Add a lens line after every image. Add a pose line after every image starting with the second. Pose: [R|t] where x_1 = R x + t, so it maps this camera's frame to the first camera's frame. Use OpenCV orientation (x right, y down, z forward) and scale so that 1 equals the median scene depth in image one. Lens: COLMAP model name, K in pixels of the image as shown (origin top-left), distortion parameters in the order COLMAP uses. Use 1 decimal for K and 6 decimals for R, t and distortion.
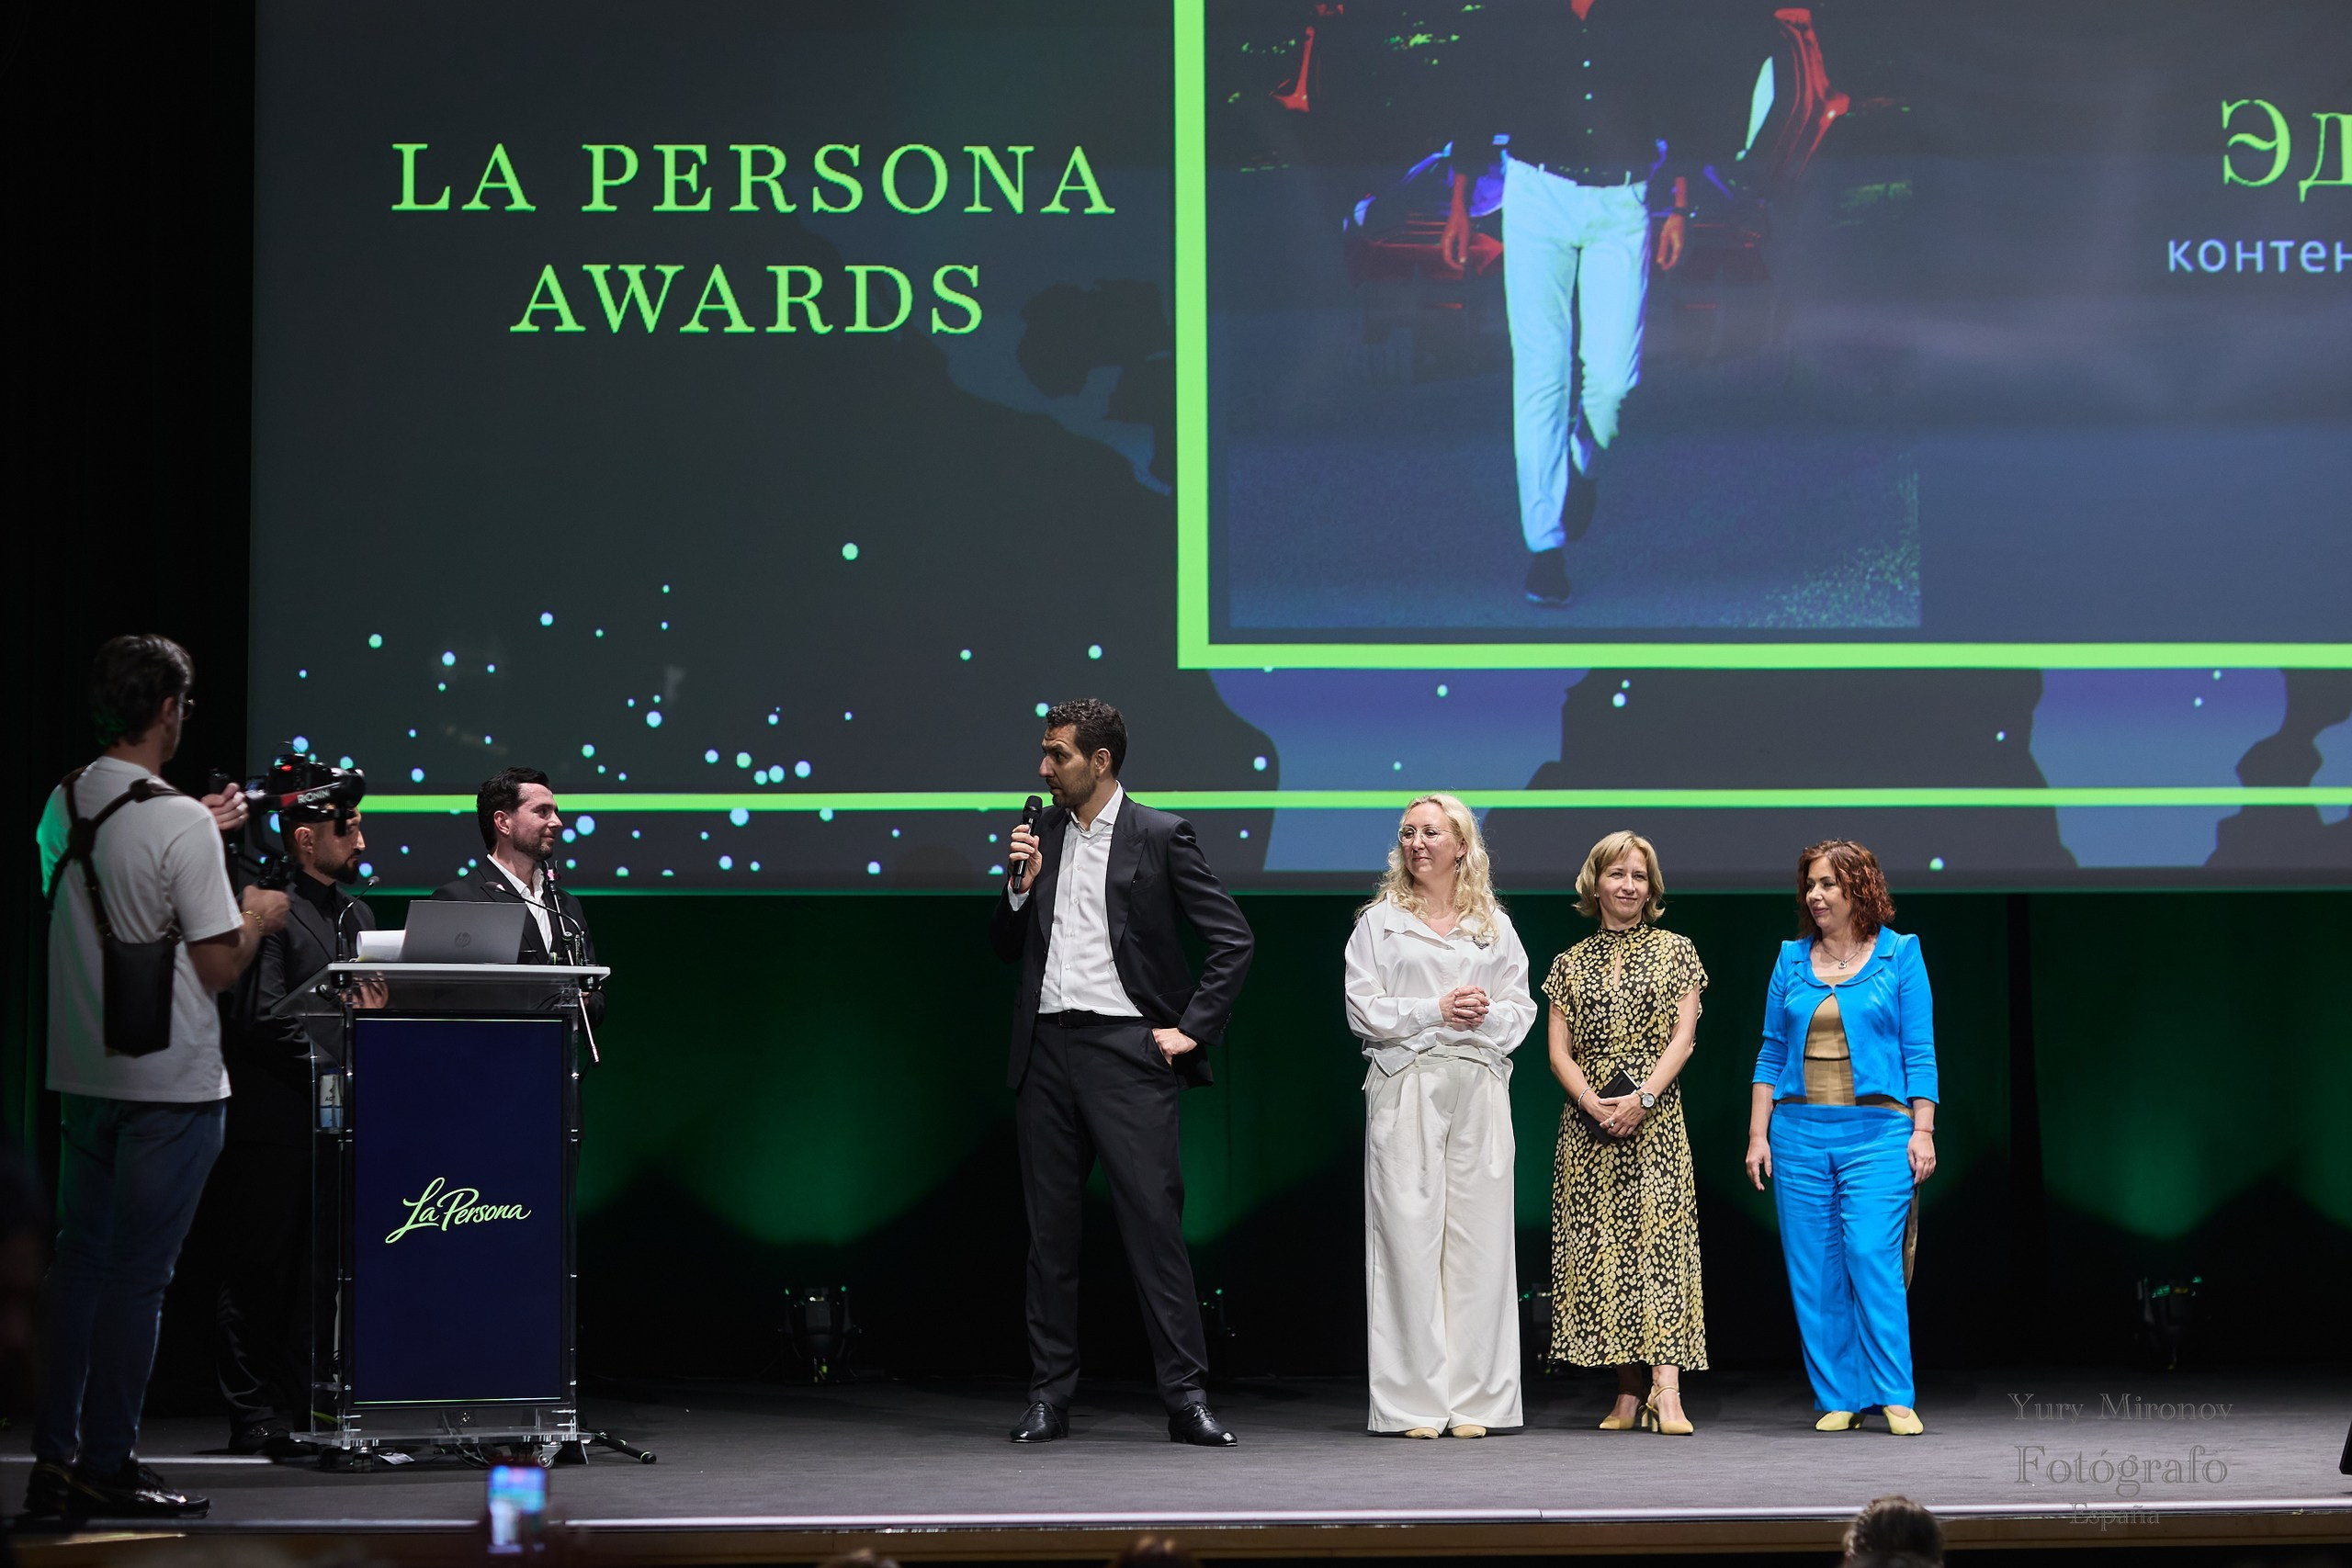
lens RADIAL K [[5592.1, 0, 1176.0], [0, 5592.1, 784.0], [0, 0, 1]] dist [-0.064605, -0.987003]
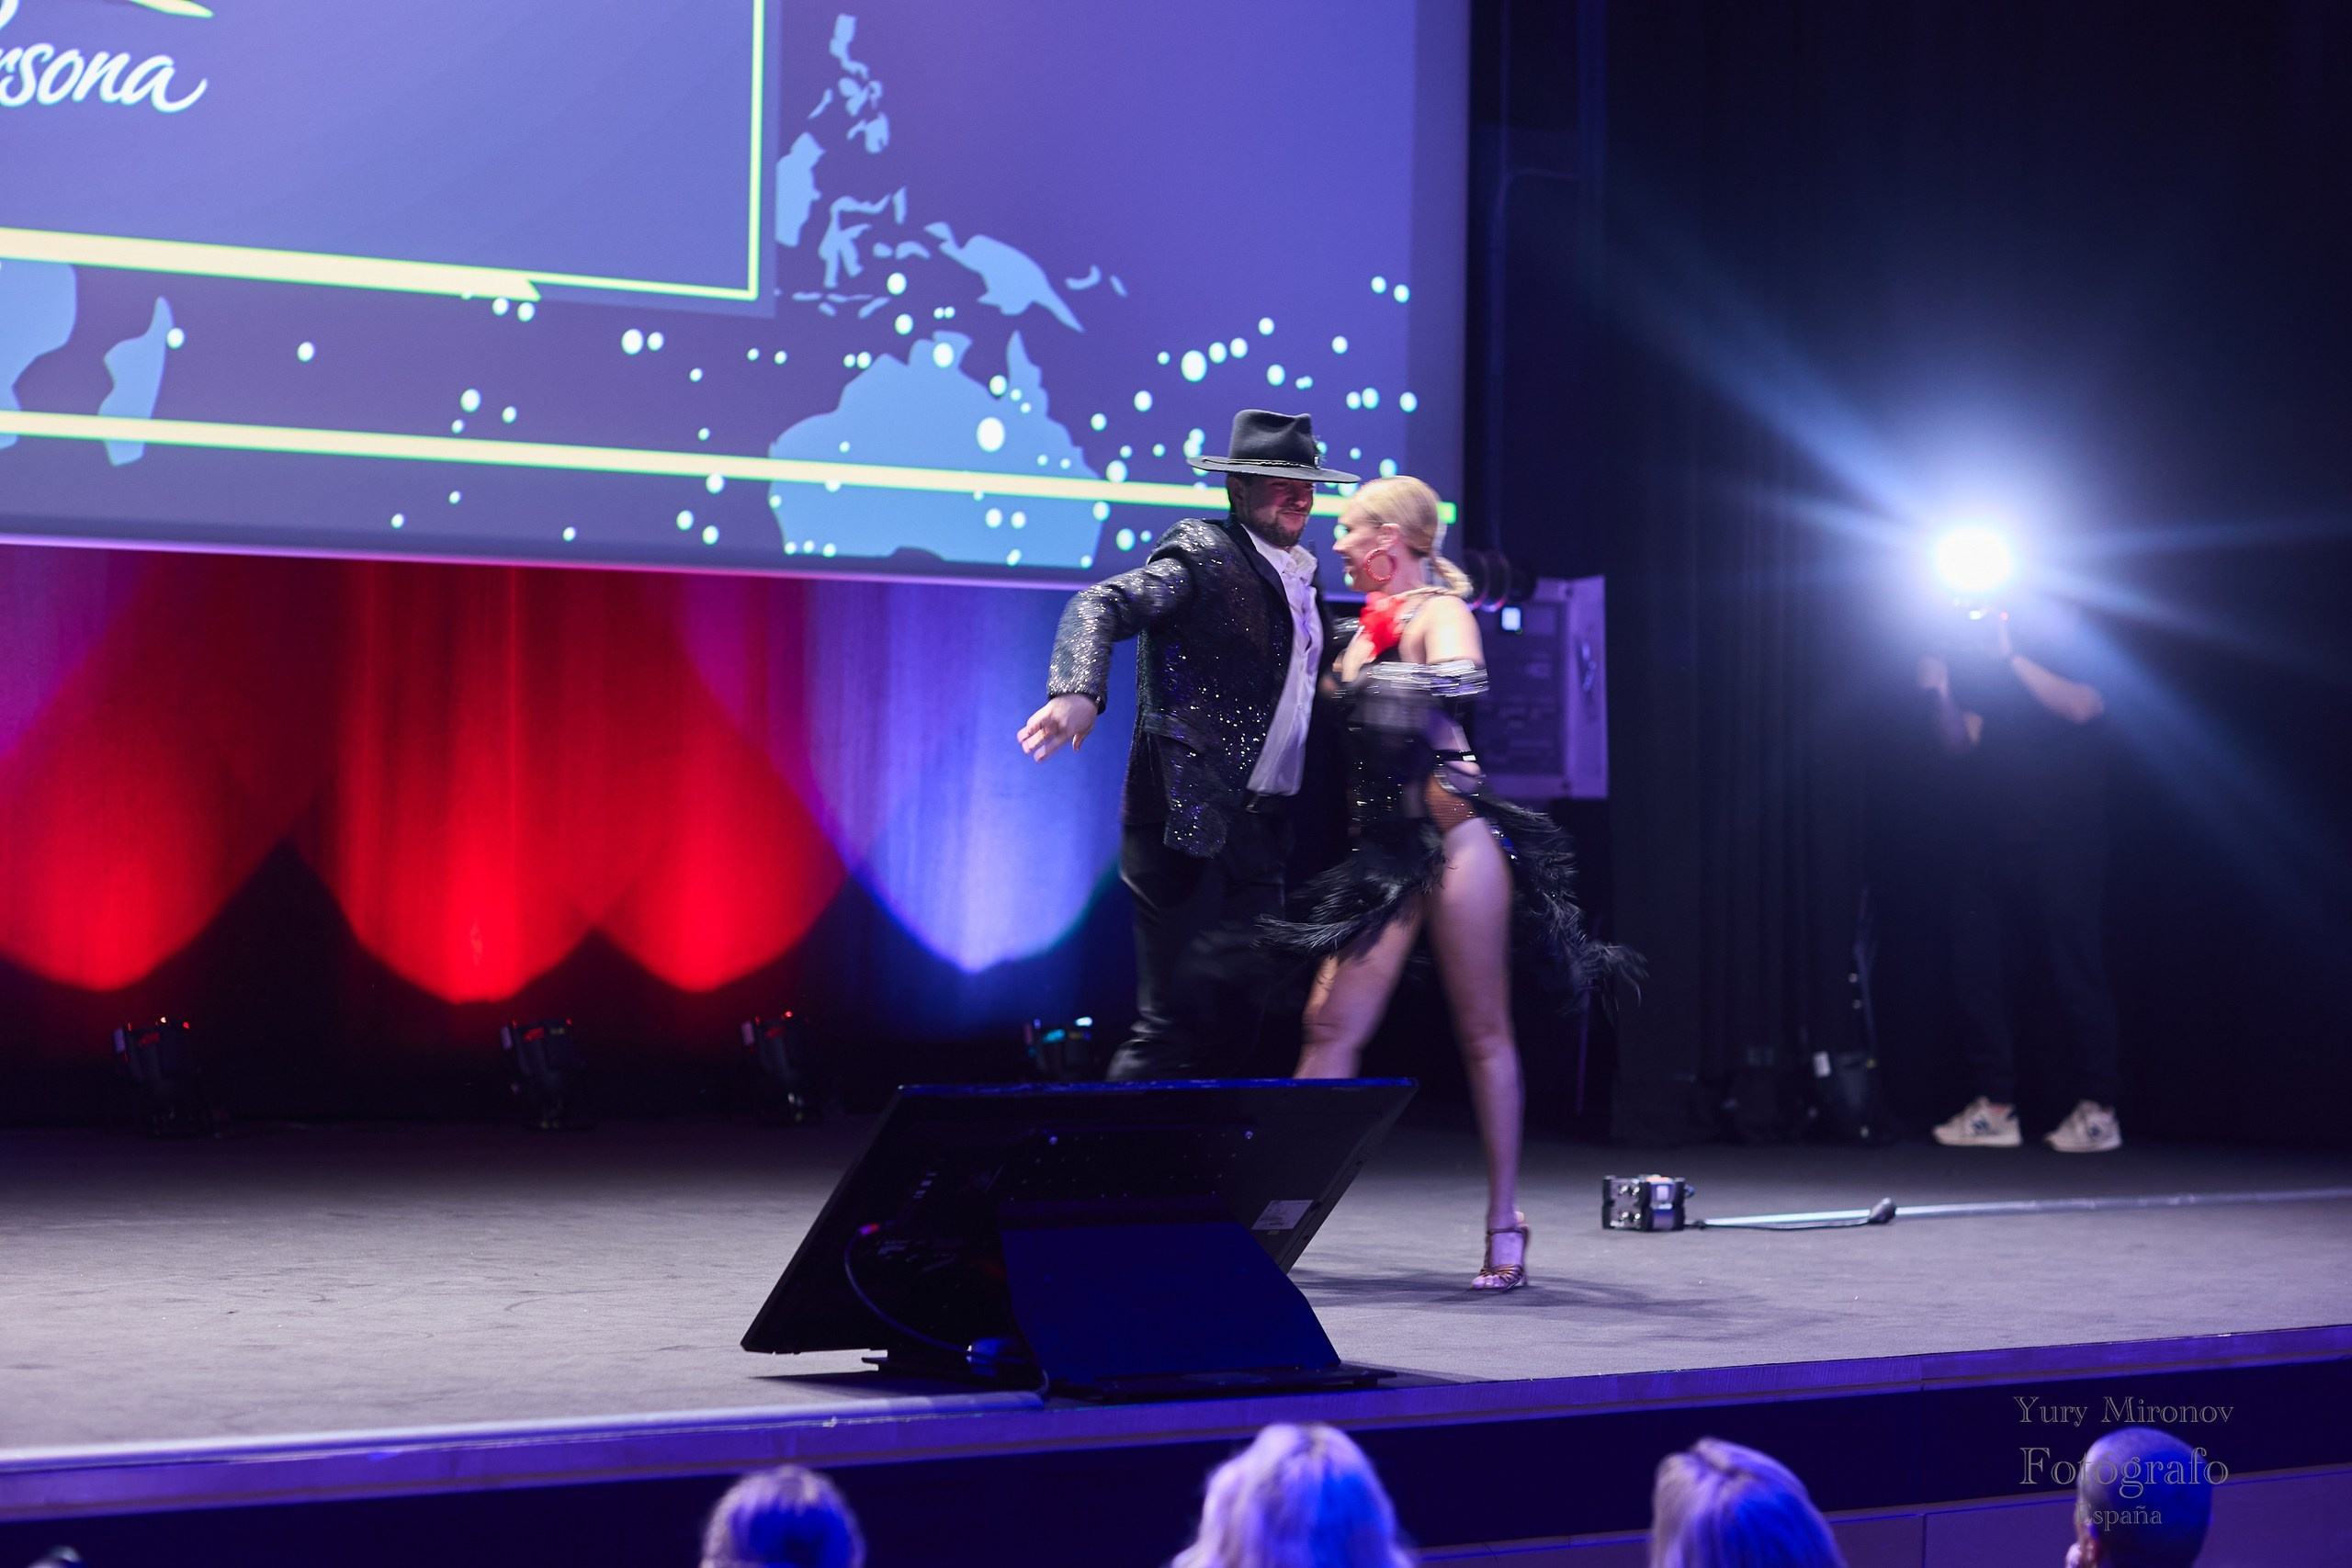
lens RADIAL K [[5497.3, 0, 1176.0], [0, 5497.3, 784.0], [0, 0, 1]] dist [-0.120053, -0.173196]
pose [[0.827295, 0.024474, 0.561235, -0.106048], [-0.056628, 0.997595, 0.039970, 0.013250], [-0.558906, -0.064849, 0.826691, 0.273916]]
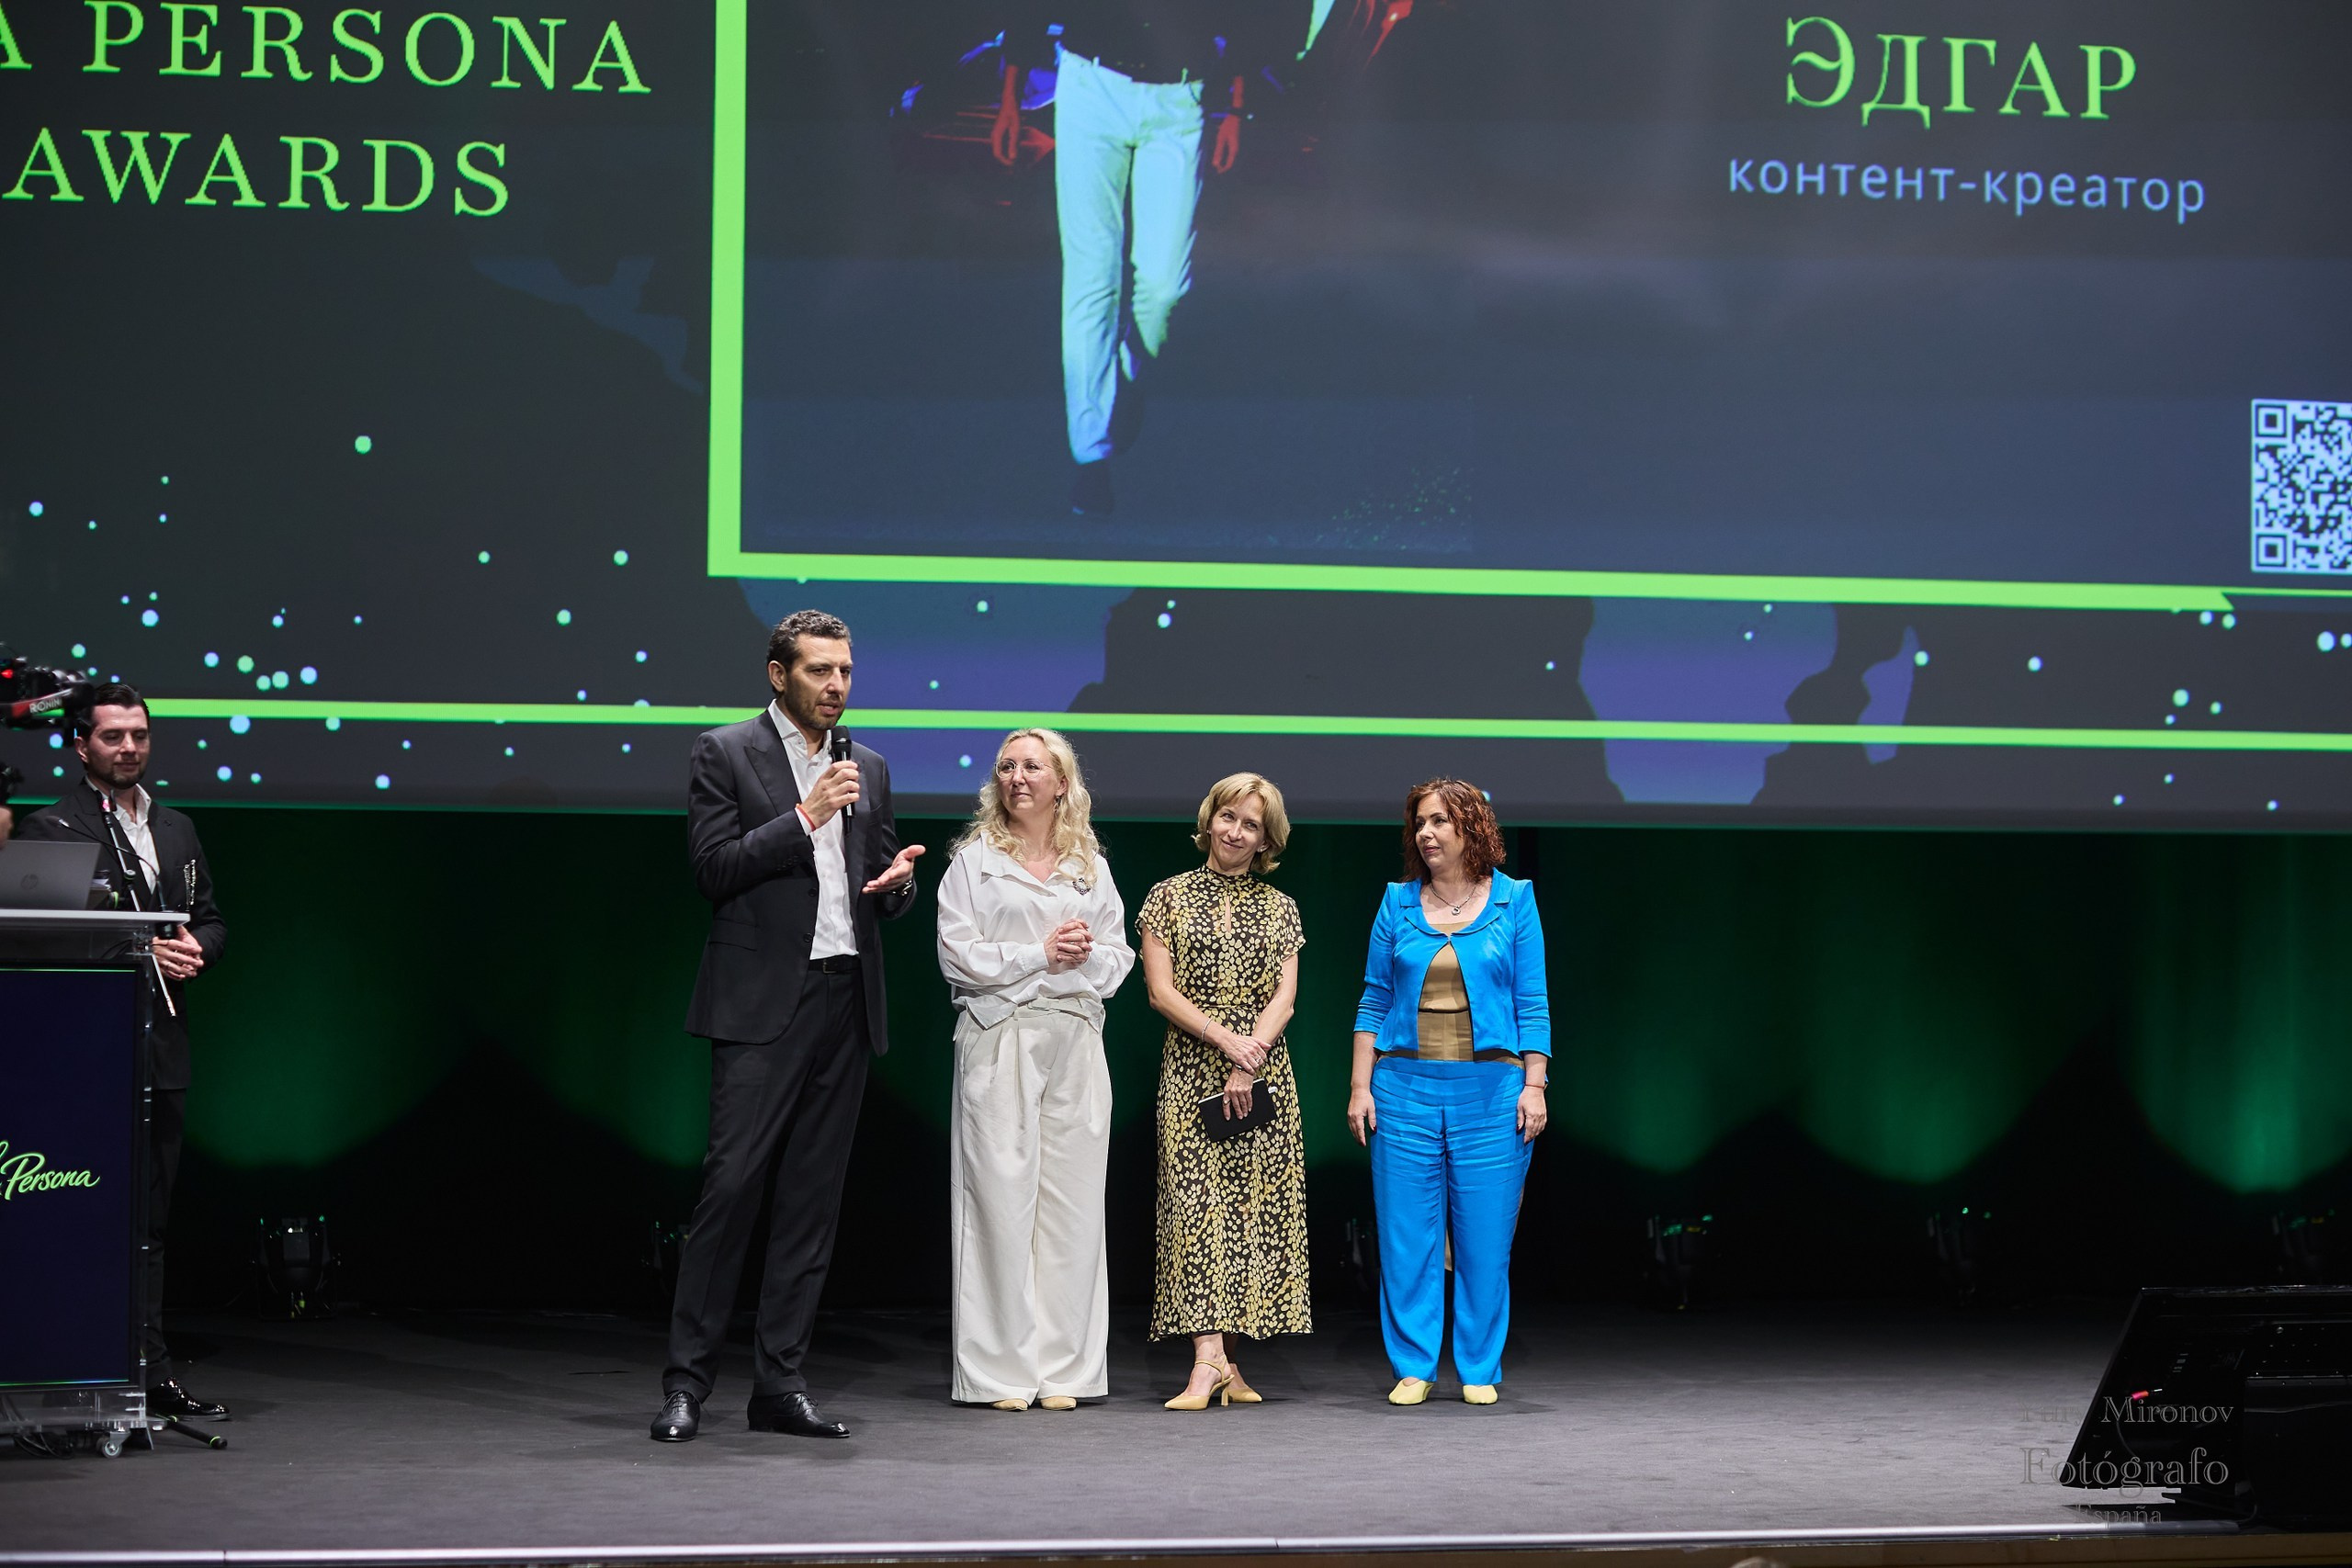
lens RADIAL K [[5467.1, 0, 1181.0], [0, 5467.1, 755.8], [0, 0, 1]] dist [-0.077870, -0.460827]
pose [[0.987625, 0.019456, 0.155623, -0.064118], [-0.023712, 0.999393, 0.025541, -0.015891], [-0.155032, -0.028915, 0.987486, 0.071689]]
